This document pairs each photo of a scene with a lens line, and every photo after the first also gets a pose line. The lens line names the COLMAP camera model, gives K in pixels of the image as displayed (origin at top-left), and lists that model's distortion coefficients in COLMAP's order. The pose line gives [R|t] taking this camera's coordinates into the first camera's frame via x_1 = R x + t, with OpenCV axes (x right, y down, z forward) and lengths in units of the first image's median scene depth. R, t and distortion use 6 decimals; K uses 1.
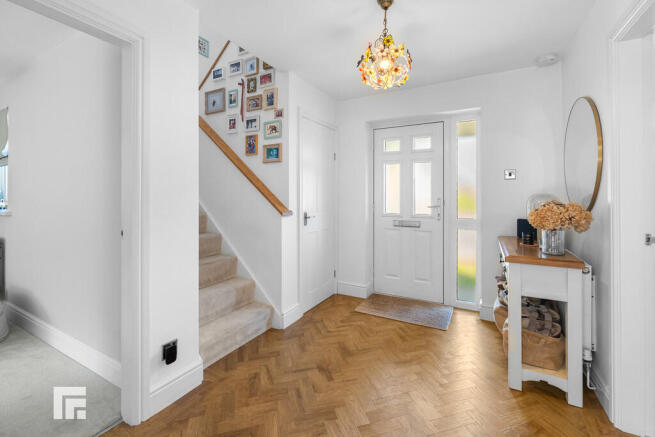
lens RADIAL K [[283.1, 0, 327.7], [0, 283.1, 193.1], [0, 0, 1]] dist [0.001736, 0.000131]
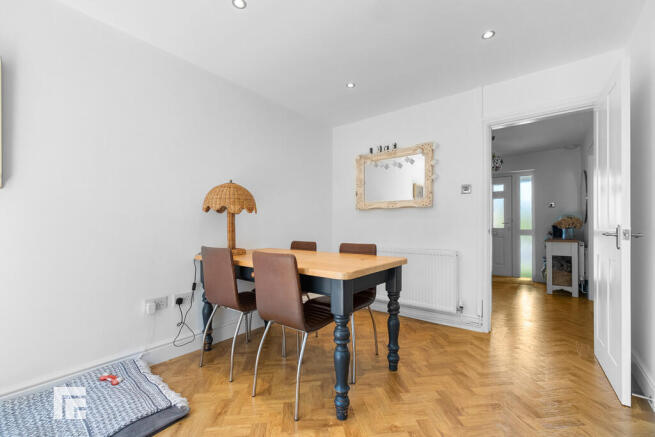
lens RADIAL K [[283.1, 0, 326.4], [0, 283.1, 224.3], [0, 0, 1]] dist [0.001736, 0.000131]
pose [[0.990223, 0.003037, -0.139460, -0.886489], [-0.002961, 0.999995, 0.000752, 0.100344], [0.139462, -0.000332, 0.990227, -1.658970]]
